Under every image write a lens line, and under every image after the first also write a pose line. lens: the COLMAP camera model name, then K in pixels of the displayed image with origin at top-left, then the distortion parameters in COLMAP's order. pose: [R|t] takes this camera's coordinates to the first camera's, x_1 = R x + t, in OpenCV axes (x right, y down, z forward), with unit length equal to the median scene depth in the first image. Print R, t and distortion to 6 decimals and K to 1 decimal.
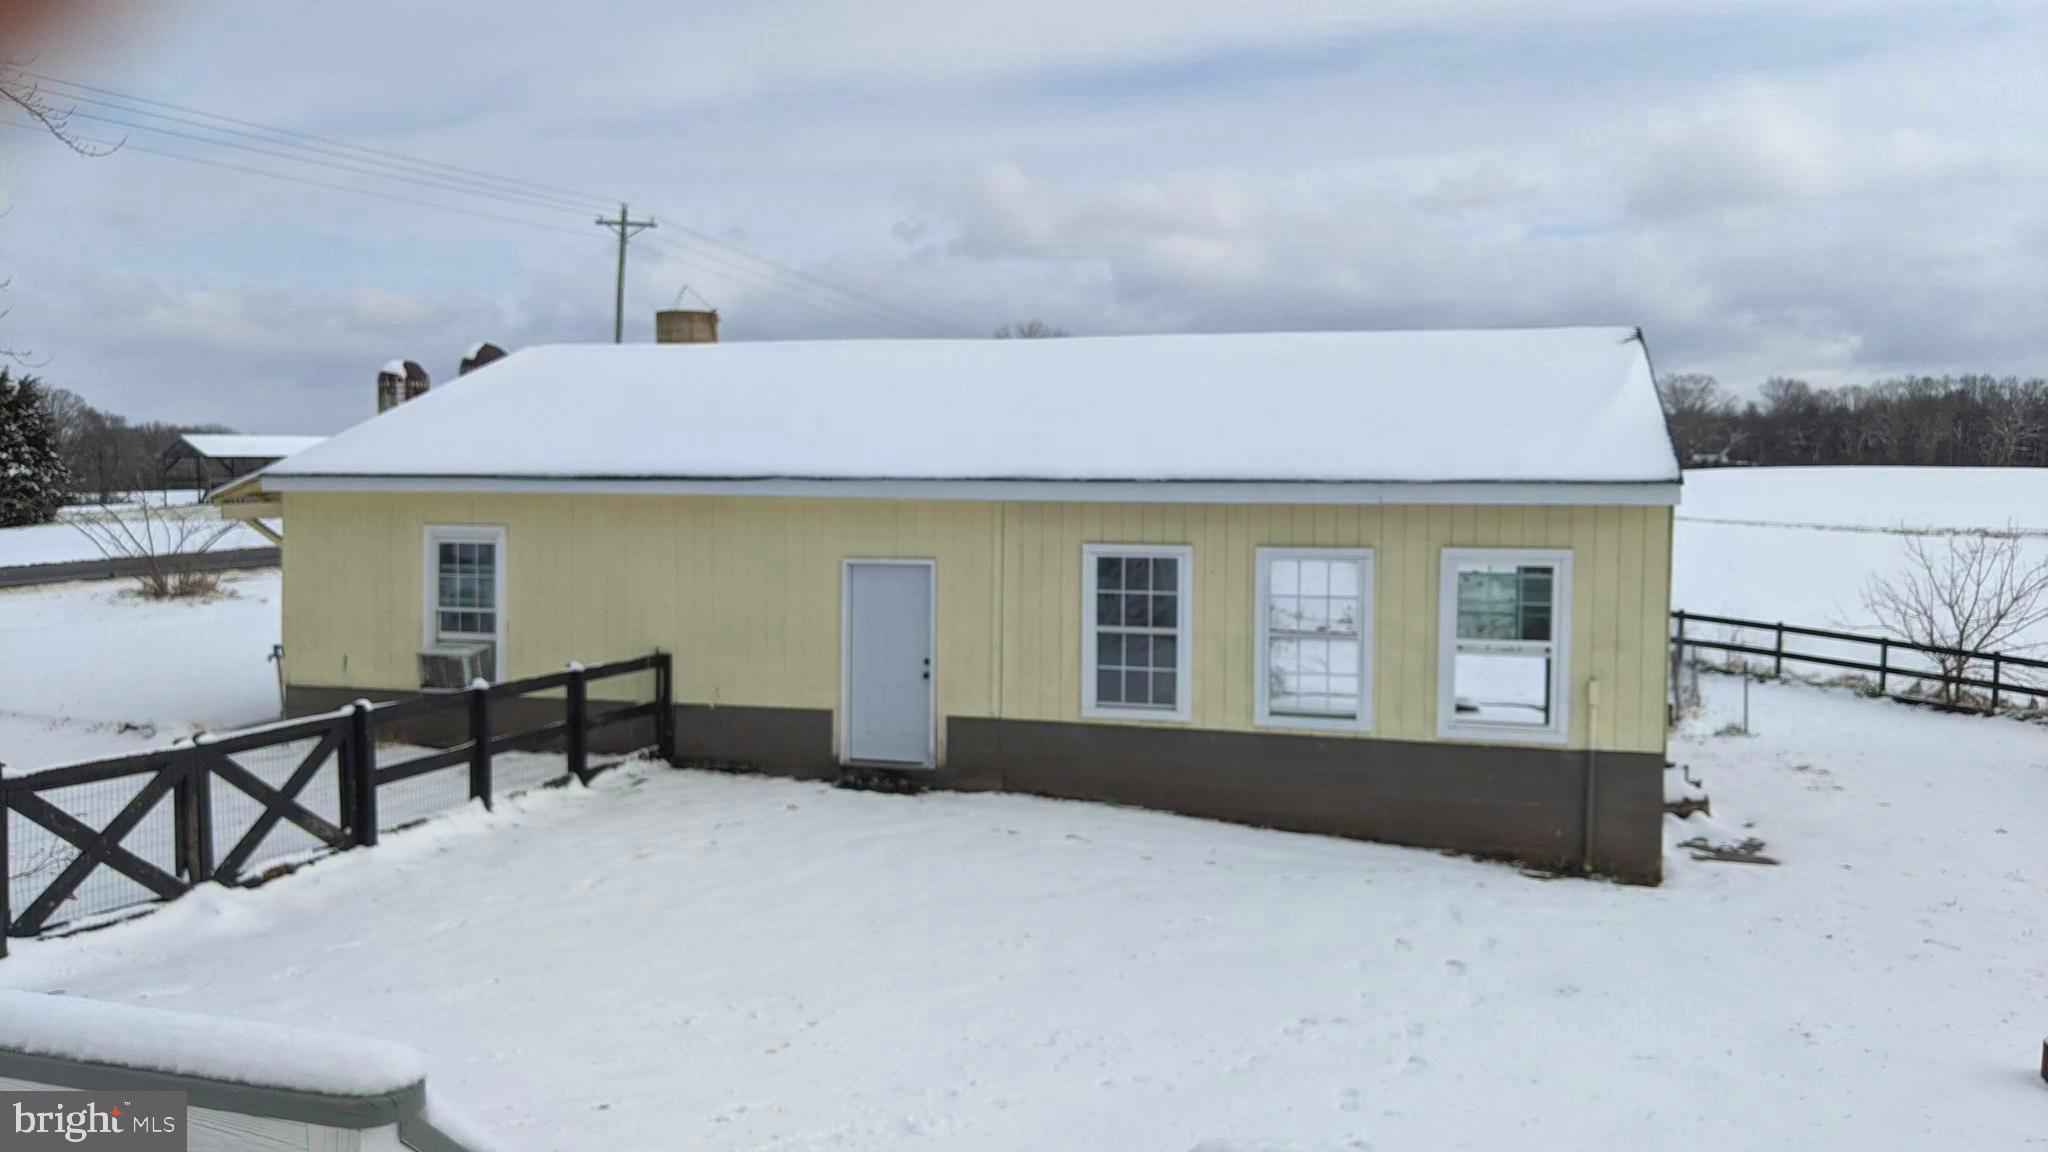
lens RADIAL K [[1627.9, 0, 1025.8], [0, 1627.9, 572.6], [0, 0, 1]] dist [0.039872, -0.046257]
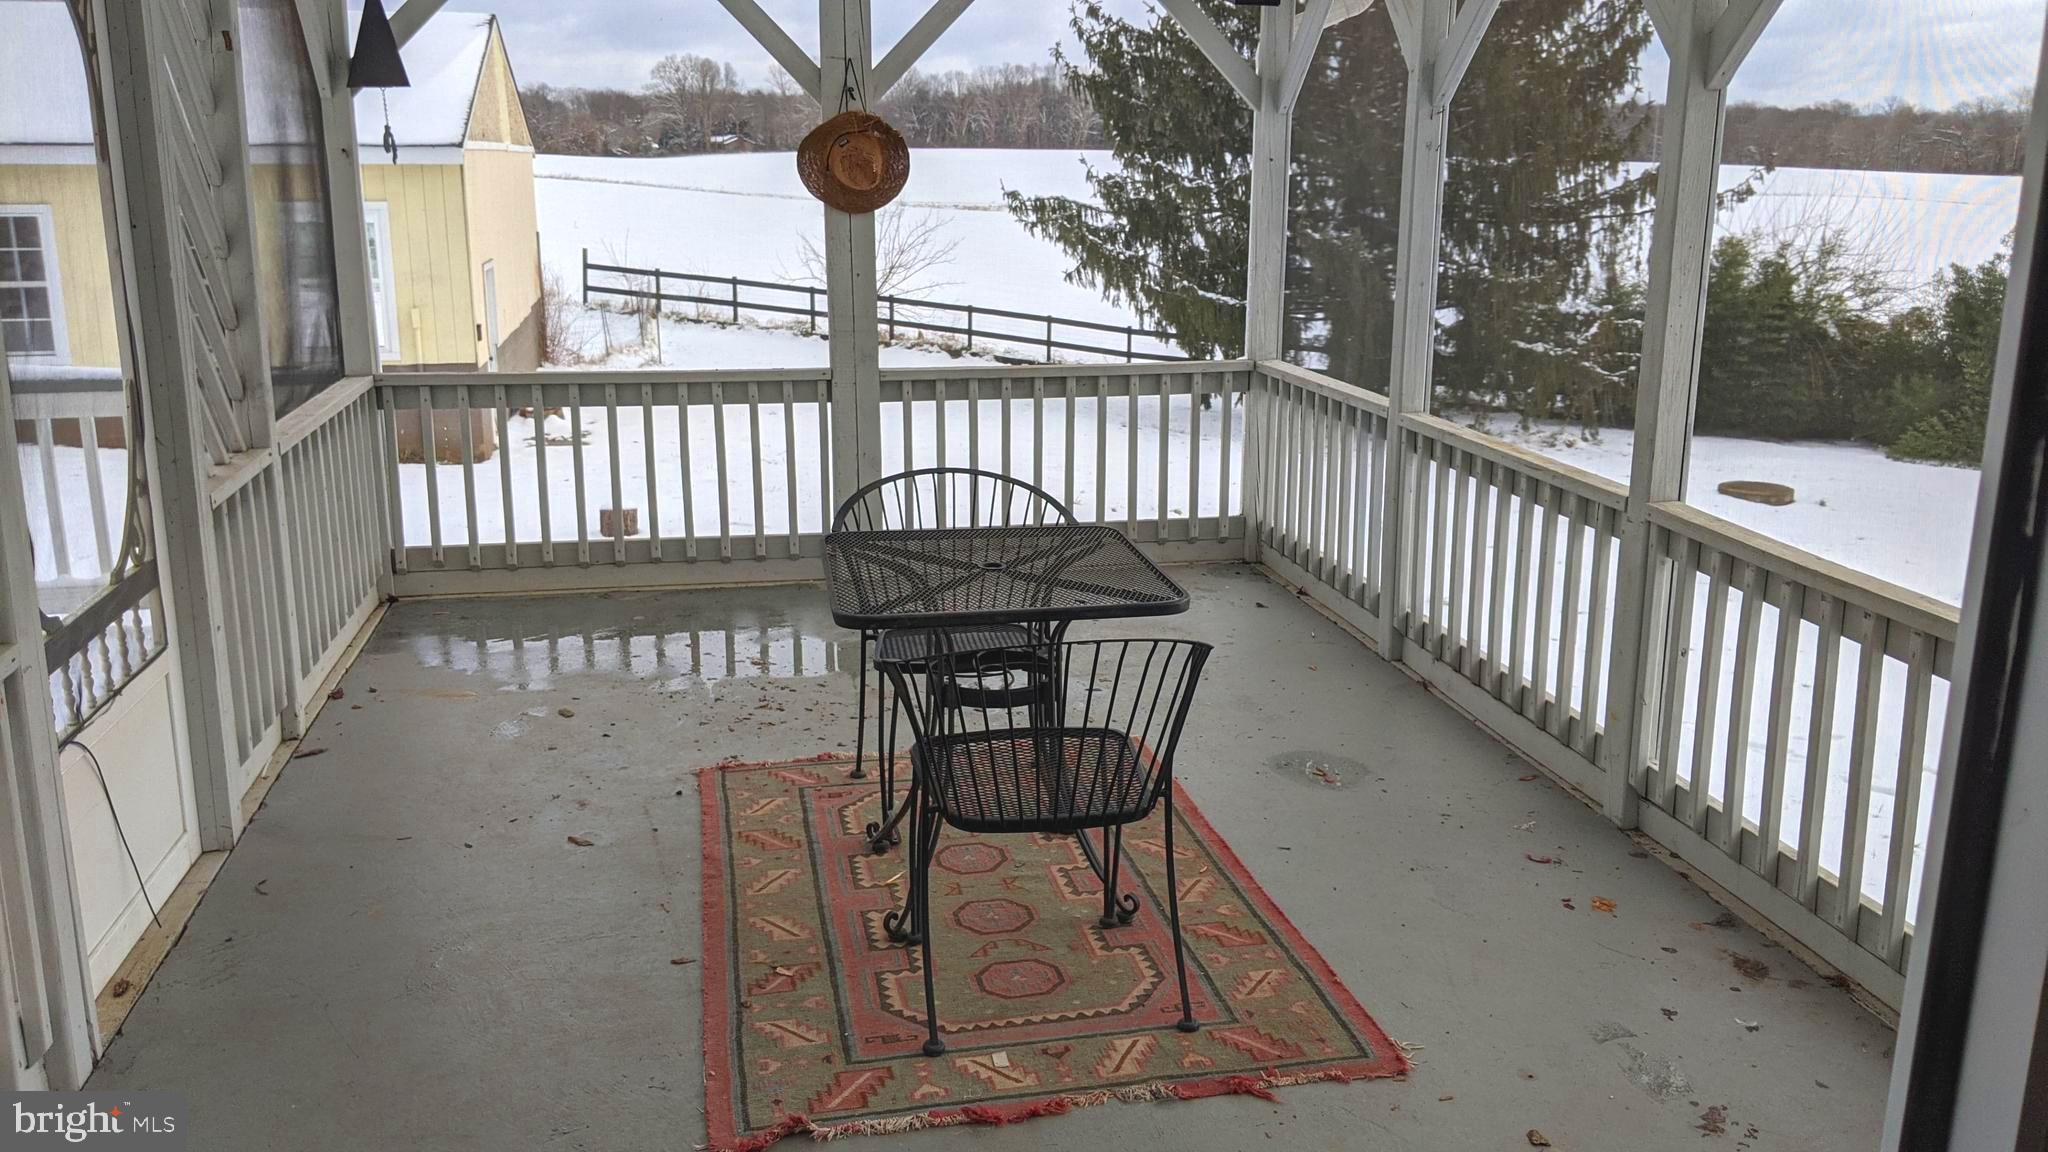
lens RADIAL K [[1627.9, 0, 1026.9], [0, 1627.9, 583.4], [0, 0, 1]] dist [0.039872, -0.046257]
pose [[0.879488, -0.118595, 0.460907, 0.073941], [0.026411, 0.979124, 0.201541, 0.014811], [-0.475187, -0.165080, 0.864260, -0.164004]]
